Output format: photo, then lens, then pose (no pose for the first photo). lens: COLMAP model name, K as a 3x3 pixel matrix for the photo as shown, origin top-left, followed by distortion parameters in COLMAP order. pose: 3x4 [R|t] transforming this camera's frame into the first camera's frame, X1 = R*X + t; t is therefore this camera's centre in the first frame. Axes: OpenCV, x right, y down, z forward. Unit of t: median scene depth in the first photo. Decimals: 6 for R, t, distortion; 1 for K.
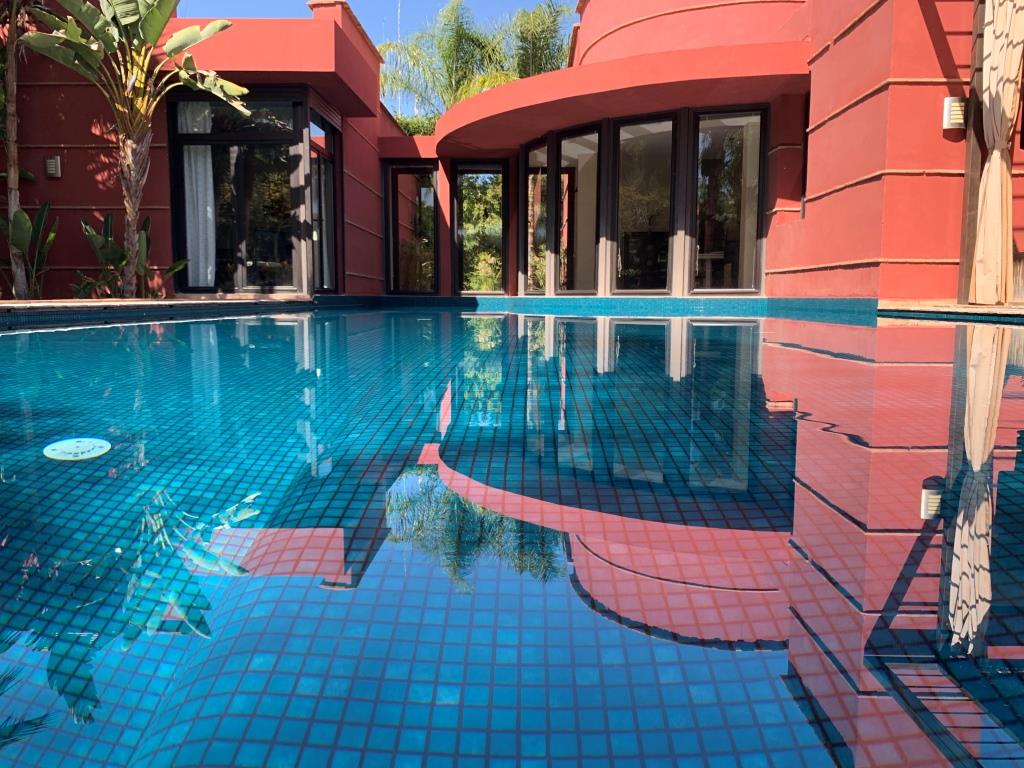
lens RADIAL K [[785.3, 0, 514.1], [0, 785.3, 367.6], [0, 0, 1]] dist [0.006504, -0.000486]
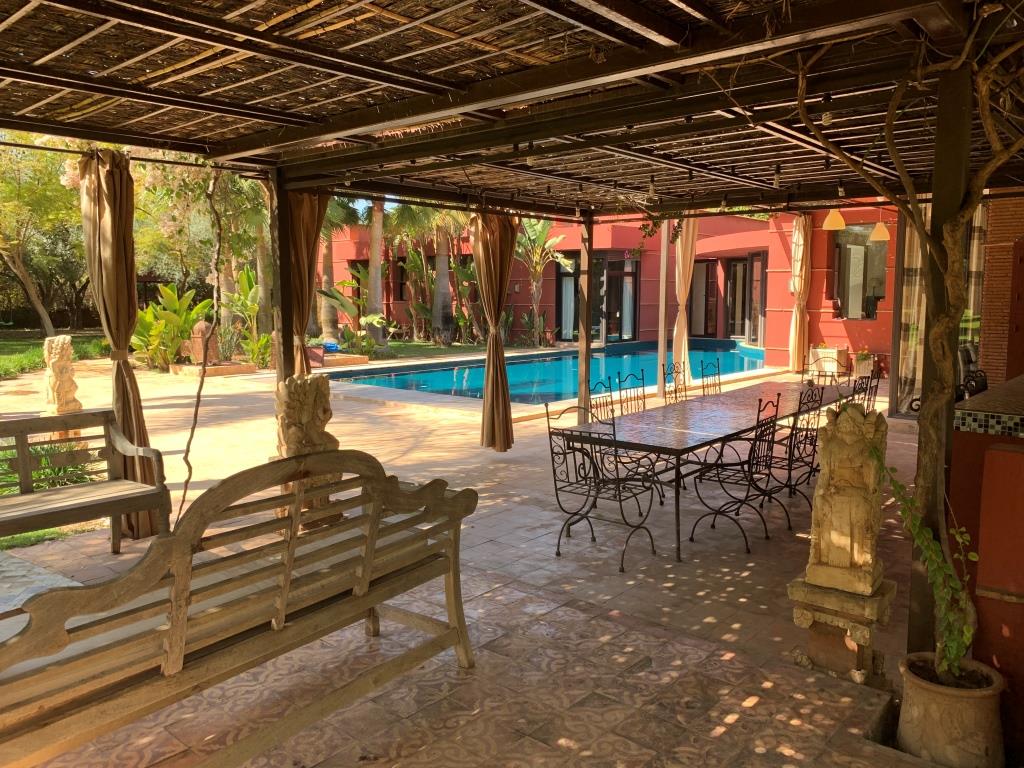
lens RADIAL K [[779.4, 0, 512.5], [0, 779.4, 372.3], [0, 0, 1]] dist [0.047329, -0.073307]
pose [[0.763615, 0.059964, -0.642881, 0.950033], [-0.051316, 0.998165, 0.032150, -0.073360], [0.643629, 0.008440, 0.765291, -0.829578]]
